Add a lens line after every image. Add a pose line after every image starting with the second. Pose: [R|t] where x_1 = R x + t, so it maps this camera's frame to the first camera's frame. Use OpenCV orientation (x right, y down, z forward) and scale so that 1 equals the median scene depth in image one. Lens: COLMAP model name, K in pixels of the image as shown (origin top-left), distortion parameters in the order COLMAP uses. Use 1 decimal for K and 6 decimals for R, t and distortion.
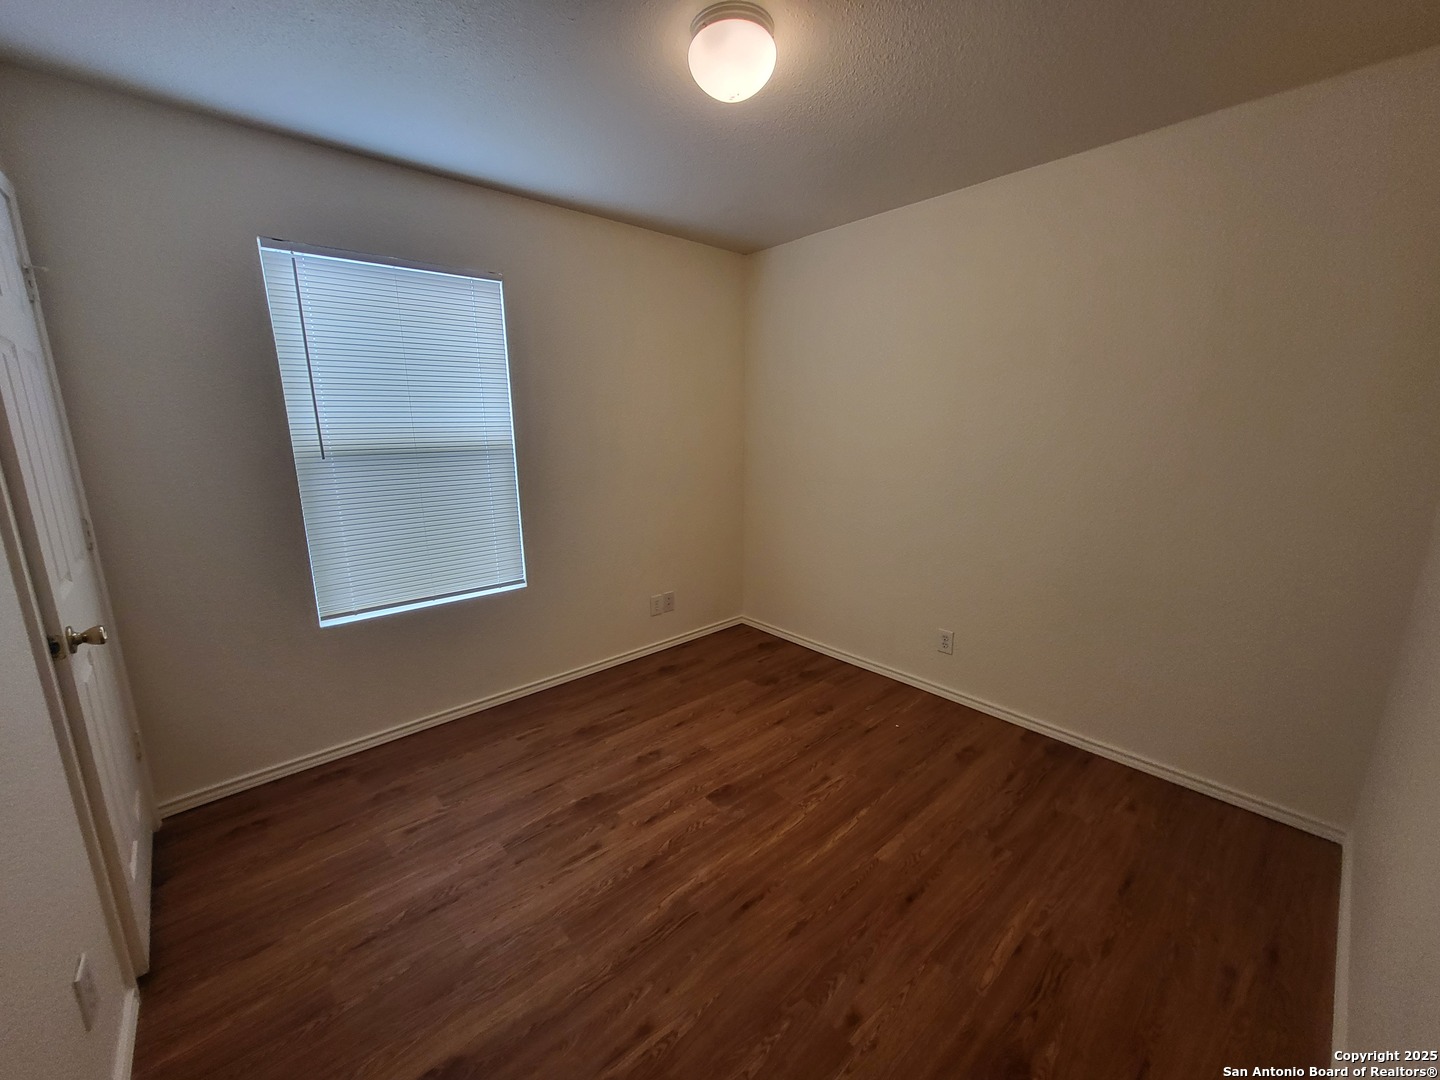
lens RADIAL K [[568.4, 0, 712.8], [0, 568.4, 539.3], [0, 0, 1]] dist [-0.000139, -0.000448]
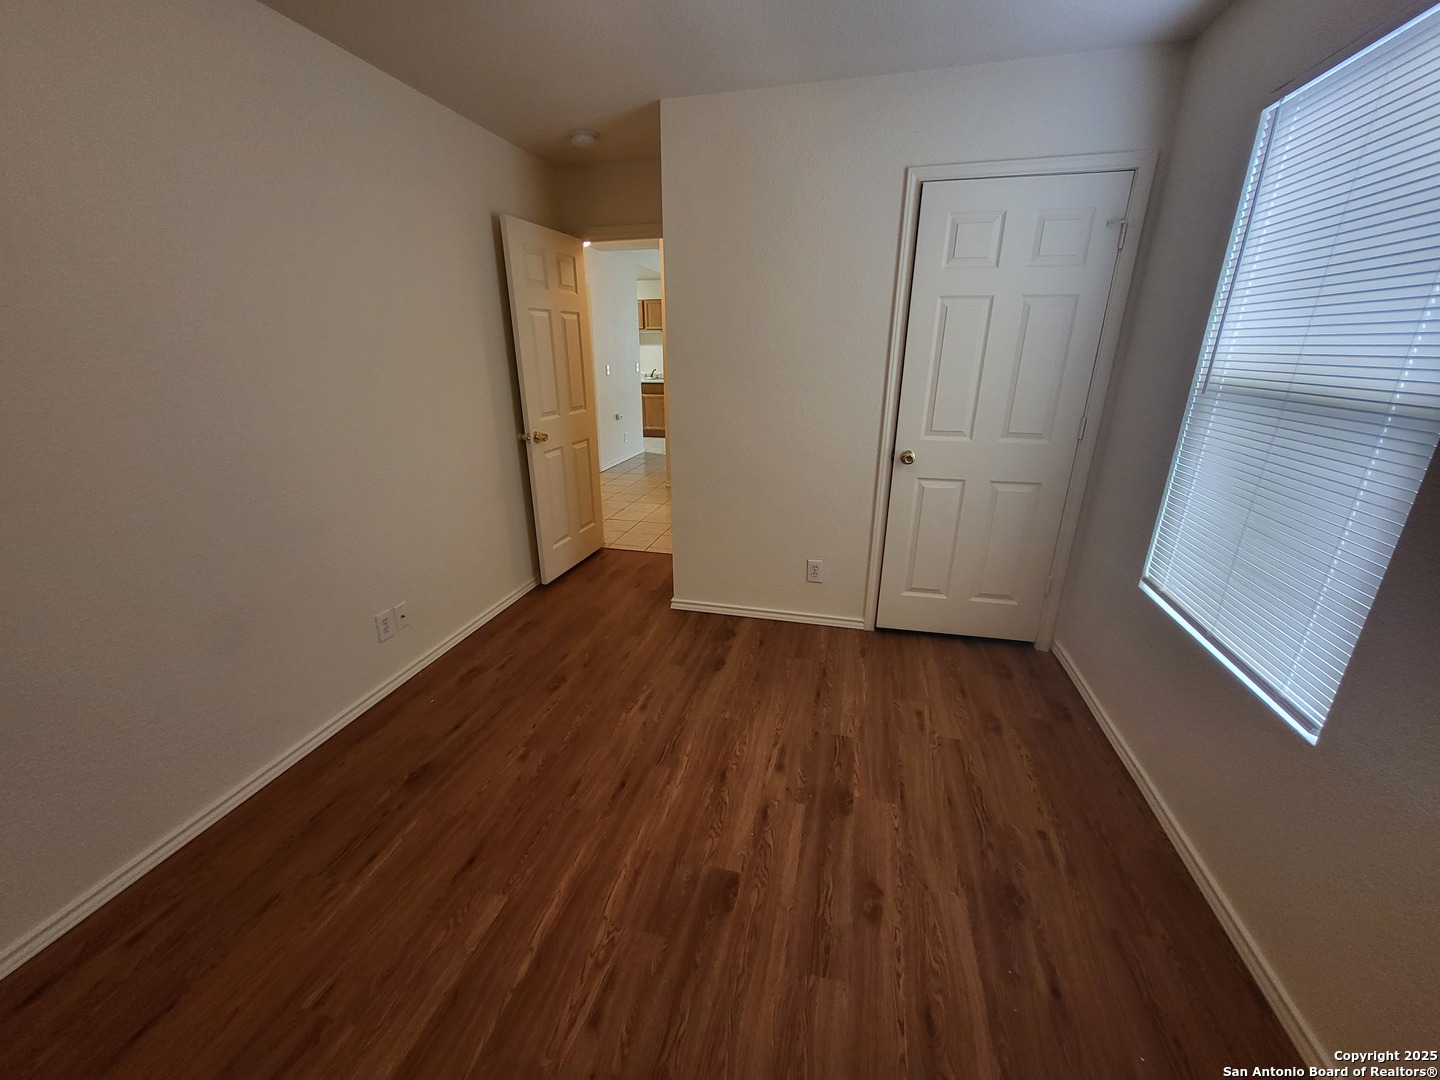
lens RADIAL K [[568.4, 0, 711.4], [0, 568.4, 540.1], [0, 0, 1]] dist [-0.000139, -0.000448]
pose [[-0.832526, 0.187207, -0.521396, 0.355075], [-0.109234, 0.867222, 0.485792, -0.306323], [0.543109, 0.461389, -0.701536, 1.435492]]
